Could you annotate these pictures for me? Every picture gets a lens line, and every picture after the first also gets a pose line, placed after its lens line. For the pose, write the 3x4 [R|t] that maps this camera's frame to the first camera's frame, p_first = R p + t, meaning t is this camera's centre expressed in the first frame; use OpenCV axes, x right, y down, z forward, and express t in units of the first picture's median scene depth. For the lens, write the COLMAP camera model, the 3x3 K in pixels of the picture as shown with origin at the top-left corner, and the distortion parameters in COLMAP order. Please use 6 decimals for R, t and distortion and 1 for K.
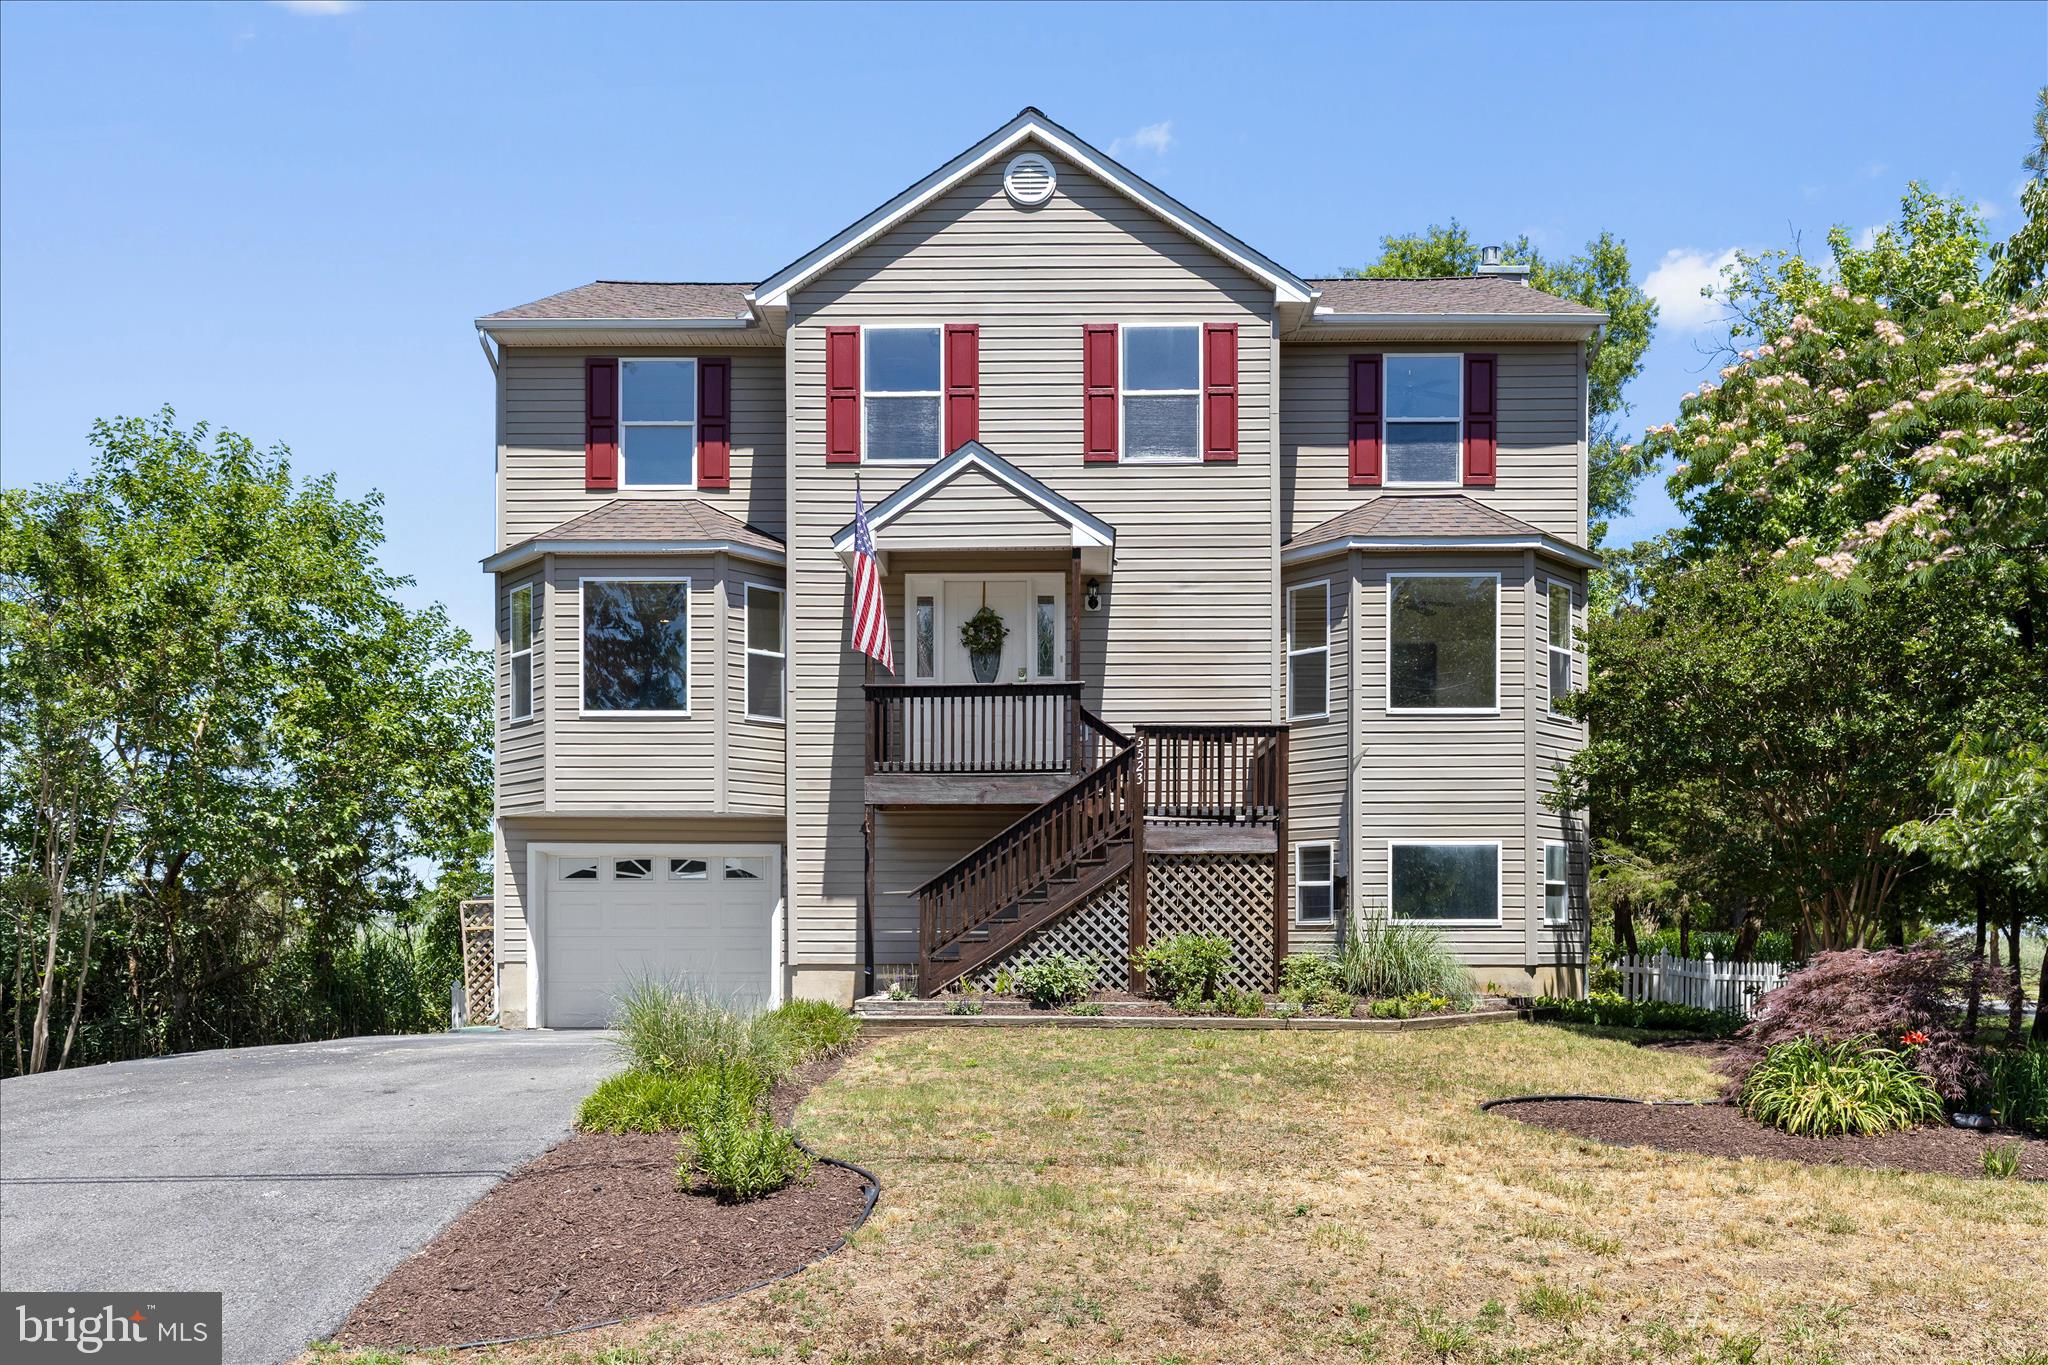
lens RADIAL K [[1184.2, 0, 1024.0], [0, 1184.2, 682.5], [0, 0, 1]] dist [-0.004266, 0.000671]
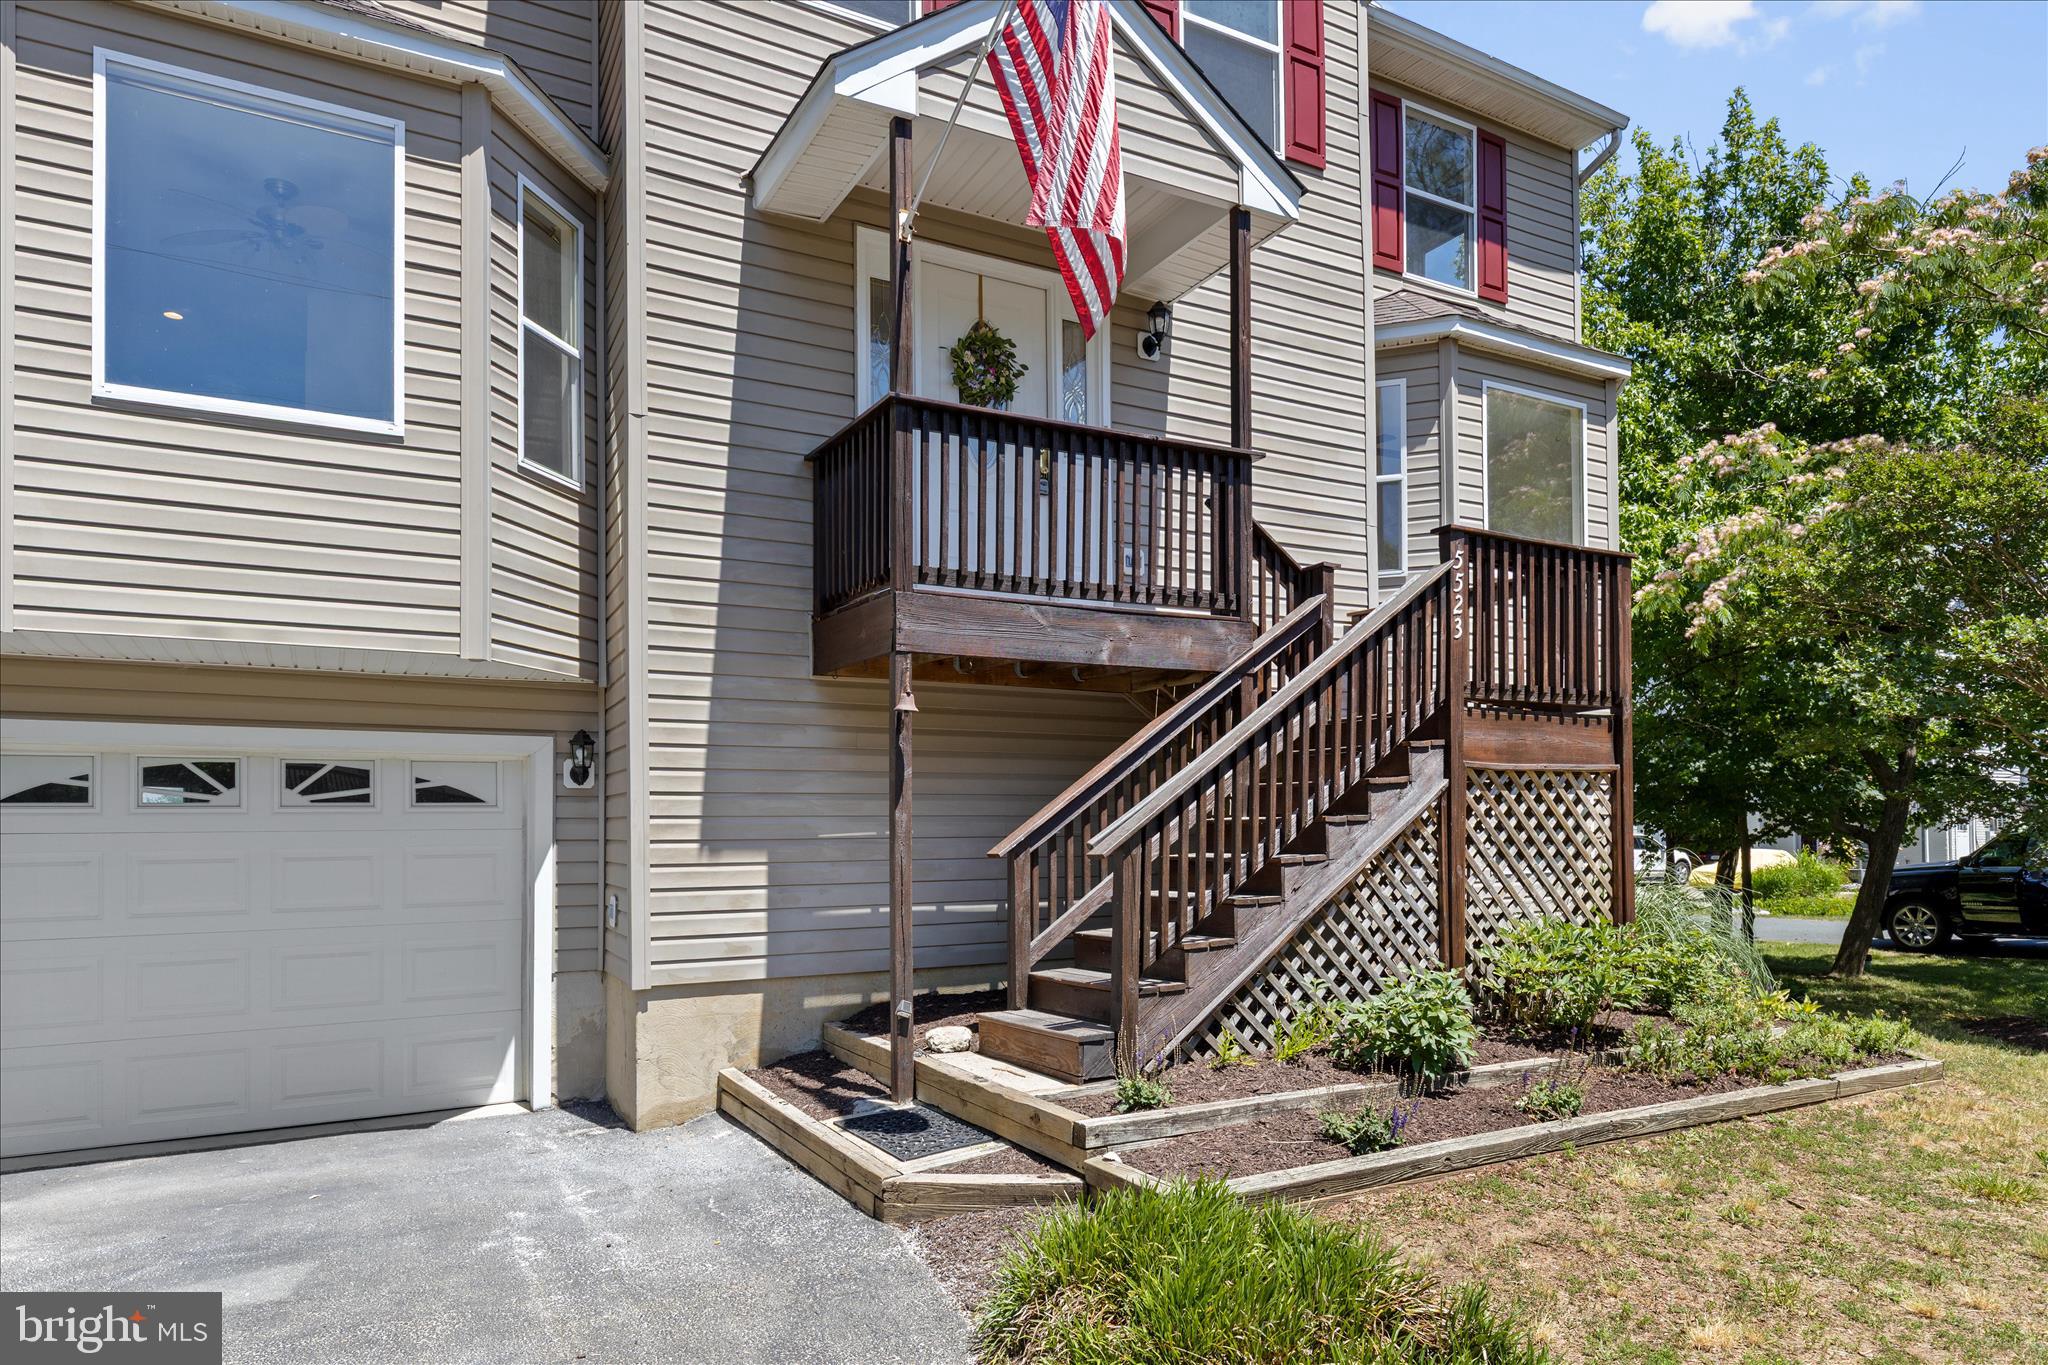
lens RADIAL K [[1184.2, 0, 1024.0], [0, 1184.2, 682.5], [0, 0, 1]] dist [-0.004266, 0.000671]
pose [[0.904528, 0.046918, 0.423825, -0.252658], [-0.076177, 0.995719, 0.052348, 0.077551], [-0.419555, -0.079636, 0.904230, 0.499279]]
